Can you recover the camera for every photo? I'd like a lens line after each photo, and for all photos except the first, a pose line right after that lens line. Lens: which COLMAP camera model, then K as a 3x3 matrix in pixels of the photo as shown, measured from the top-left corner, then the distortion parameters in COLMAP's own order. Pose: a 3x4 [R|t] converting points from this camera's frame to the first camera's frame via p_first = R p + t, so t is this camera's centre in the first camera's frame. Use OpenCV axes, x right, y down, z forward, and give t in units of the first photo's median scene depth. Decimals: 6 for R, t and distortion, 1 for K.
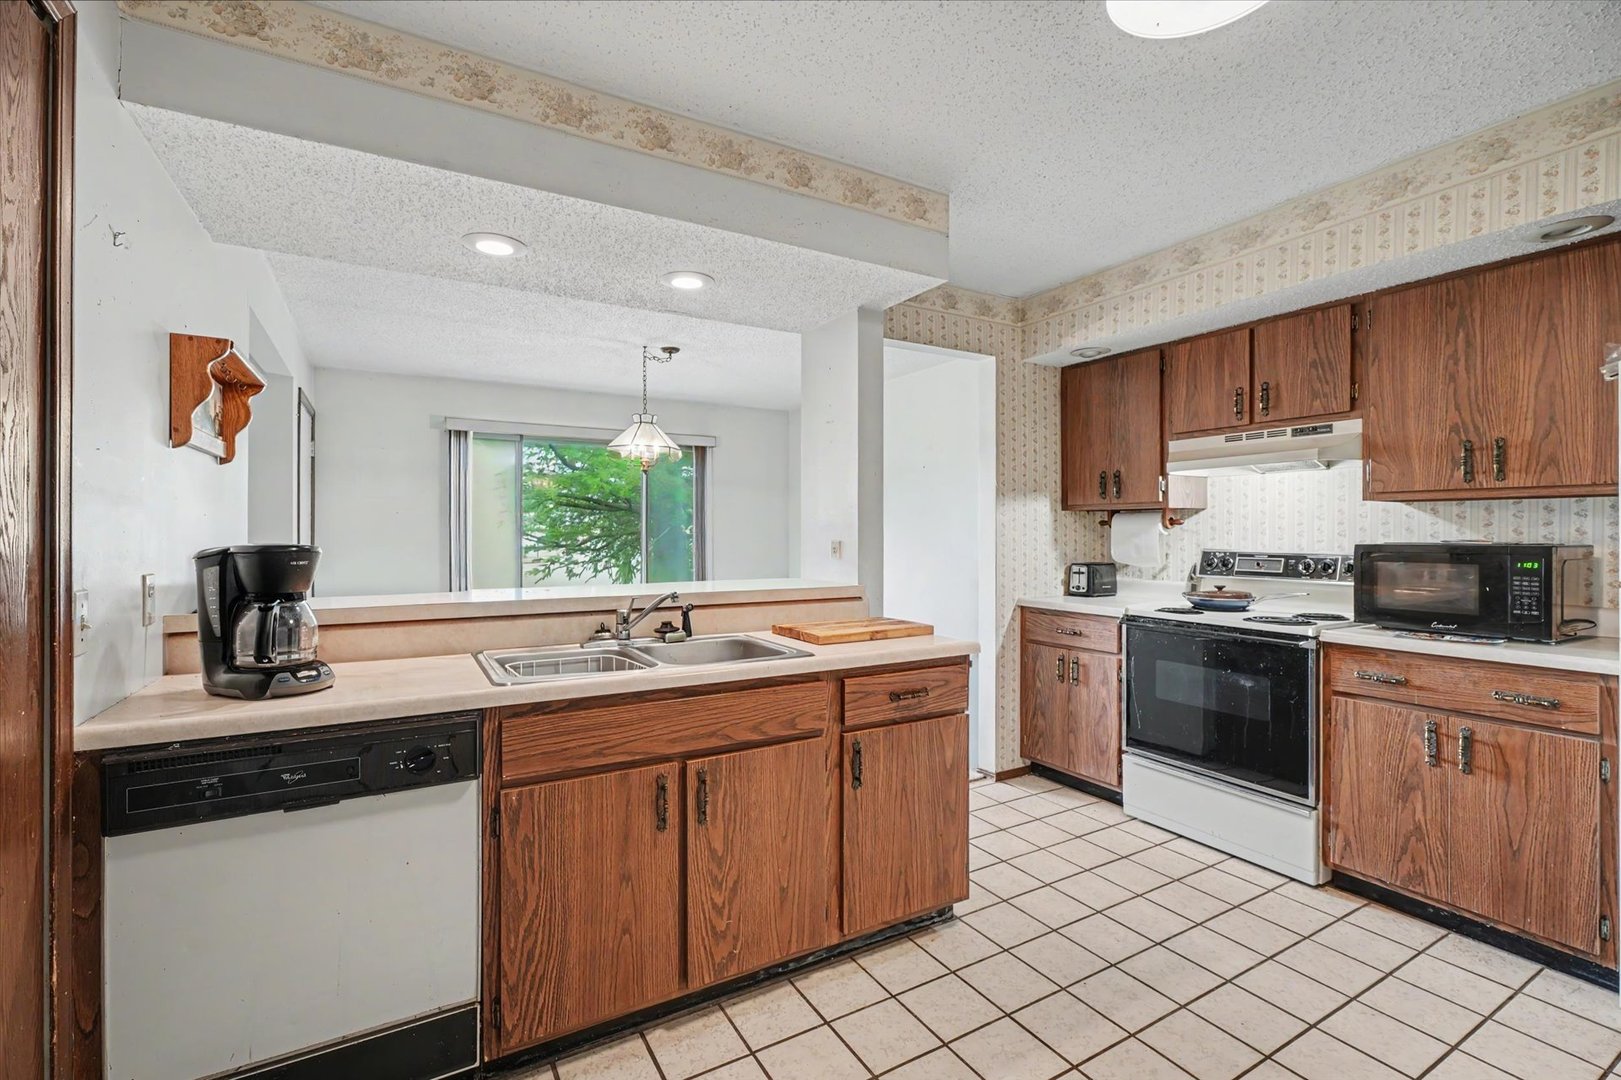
lens RADIAL K [[719.3, 0, 805.4], [0, 719.3, 533.4], [0, 0, 1]] dist [-0.007913, 0.002332]
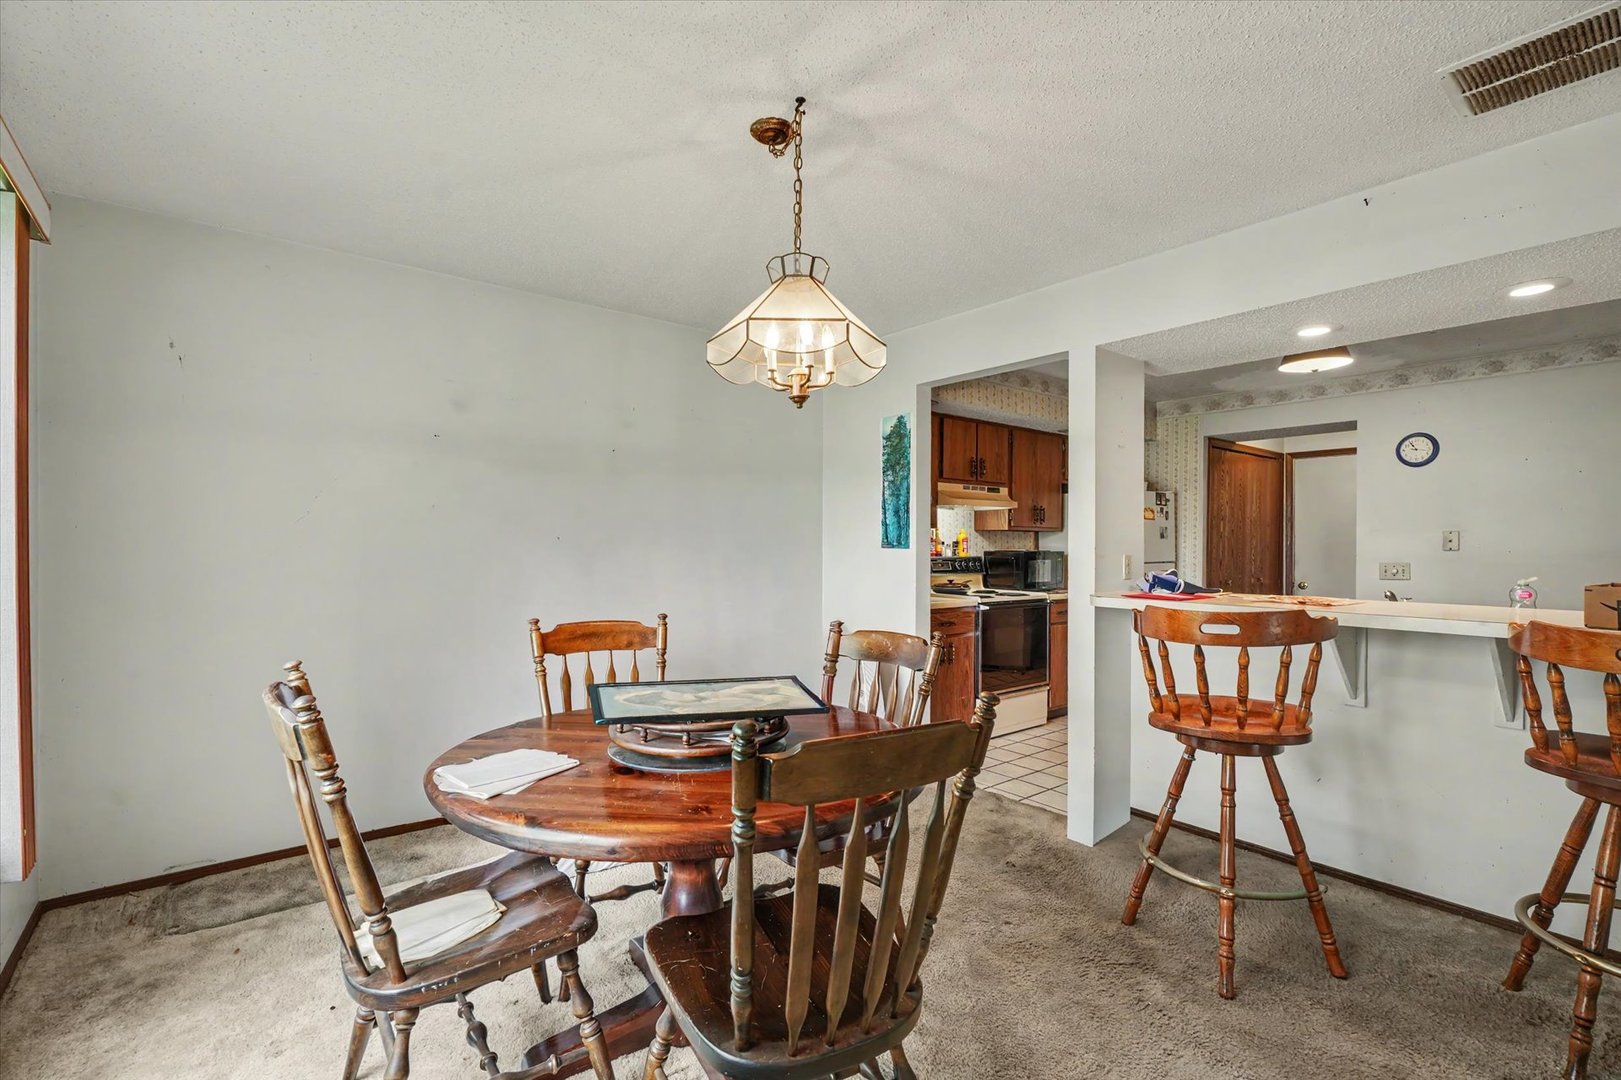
lens RADIAL K [[719.3, 0, 810.7], [0, 719.3, 544.6], [0, 0, 1]] dist [-0.007913, 0.002332]
pose [[-0.148816, 0.001012, 0.988864, -1.231211], [-0.003683, 0.999992, -0.001578, 0.000075], [-0.988858, -0.003876, -0.148812, 2.051215]]
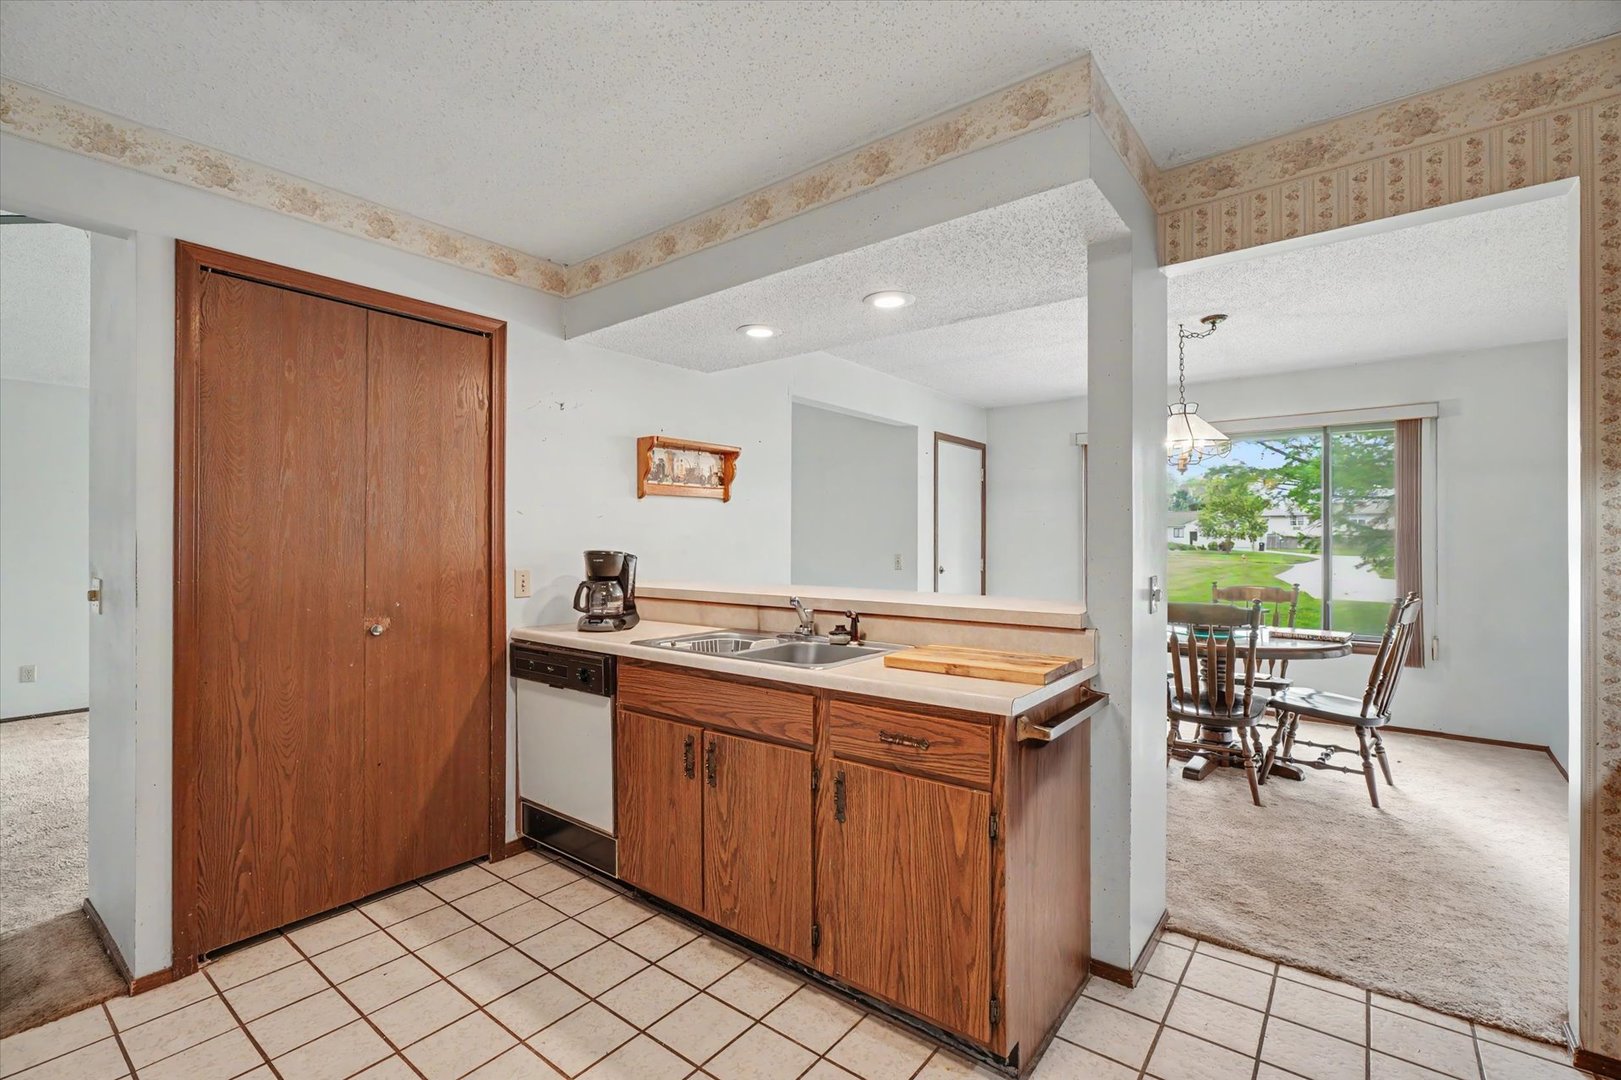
lens RADIAL K [[719.3, 0, 804.3], [0, 719.3, 541.4], [0, 0, 1]] dist [-0.007913, 0.002332]
pose [[0.371157, -0.000206, -0.928570, 0.784266], [0.000115, 1.000000, -0.000176, -0.004742], [0.928570, -0.000042, 0.371157, 0.527048]]
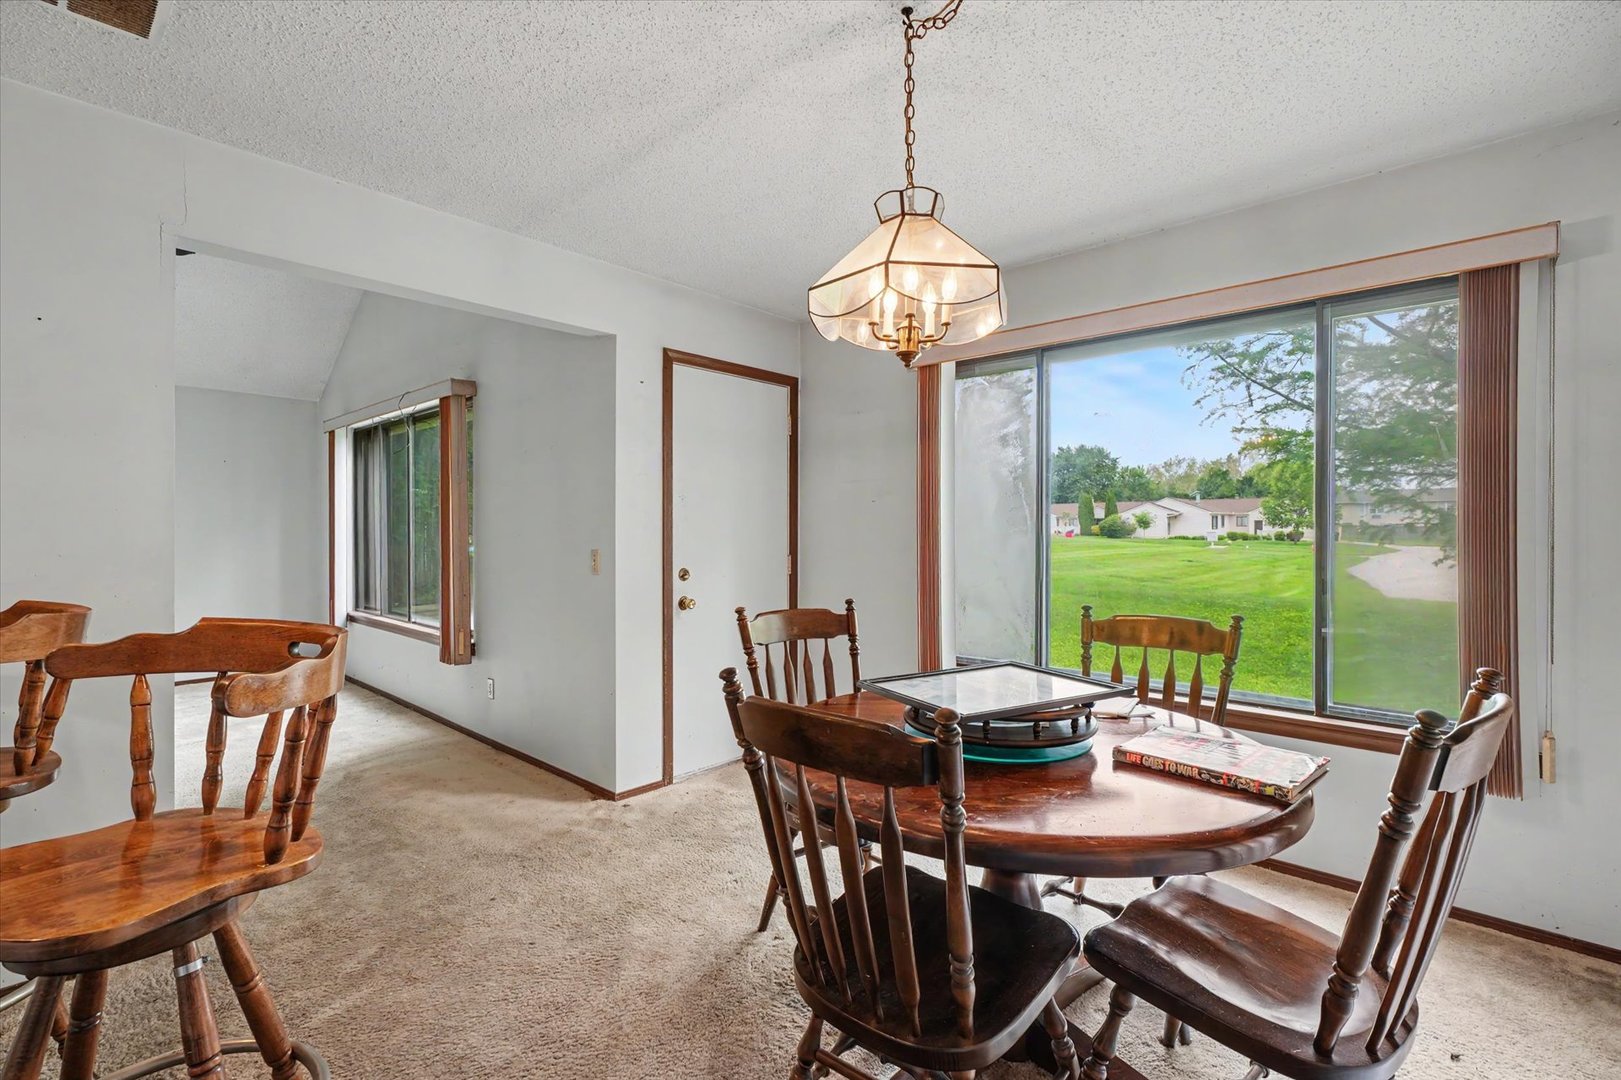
lens RADIAL K [[719.3, 0, 806.9], [0, 719.3, 534.6], [0, 0, 1]] dist [-0.007913, 0.002332]
pose [[0.300803, 0.004833, -0.953674, 0.199218], [-0.000253, 0.999988, 0.004988, -0.000064], [0.953686, -0.001259, 0.300801, 1.664174]]
